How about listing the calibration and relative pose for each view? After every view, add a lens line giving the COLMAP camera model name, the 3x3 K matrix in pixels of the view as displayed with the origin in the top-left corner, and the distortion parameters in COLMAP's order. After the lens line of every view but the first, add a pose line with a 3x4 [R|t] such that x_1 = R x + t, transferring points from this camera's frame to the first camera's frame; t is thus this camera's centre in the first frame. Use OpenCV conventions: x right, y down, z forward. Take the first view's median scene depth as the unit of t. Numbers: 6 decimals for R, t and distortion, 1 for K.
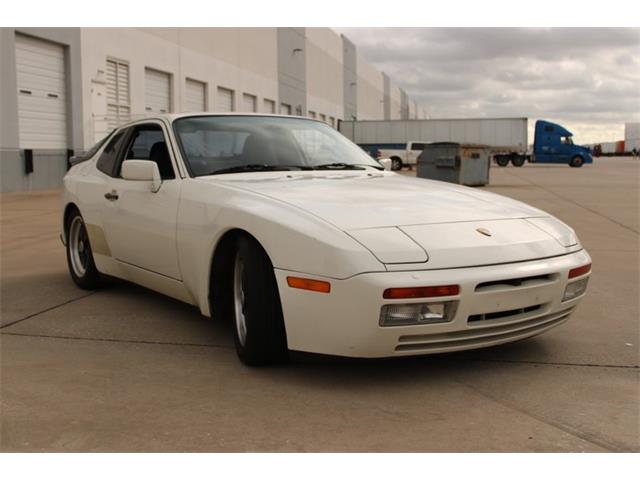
lens RADIAL K [[826.7, 0, 324.2], [0, 826.7, 238.1], [0, 0, 1]] dist [-0.045126, 0.000000]
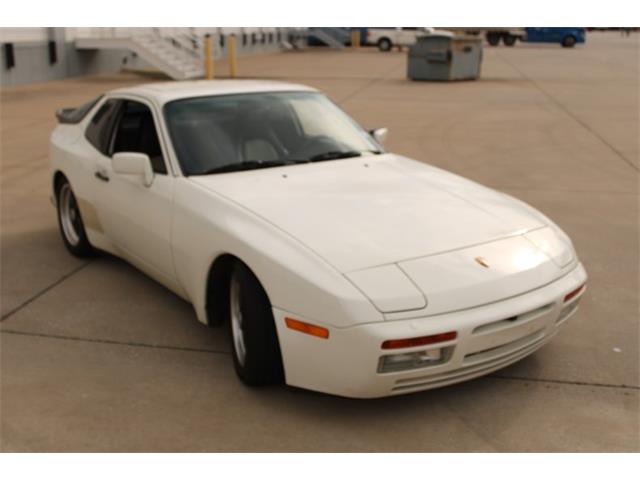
lens RADIAL K [[826.7, 0, 322.1], [0, 826.7, 213.0], [0, 0, 1]] dist [-0.045126, 0.000000]
pose [[0.999832, 0.002726, 0.018115, -0.016207], [-0.005839, 0.984712, 0.174091, -0.215395], [-0.017364, -0.174167, 0.984563, 0.026517]]
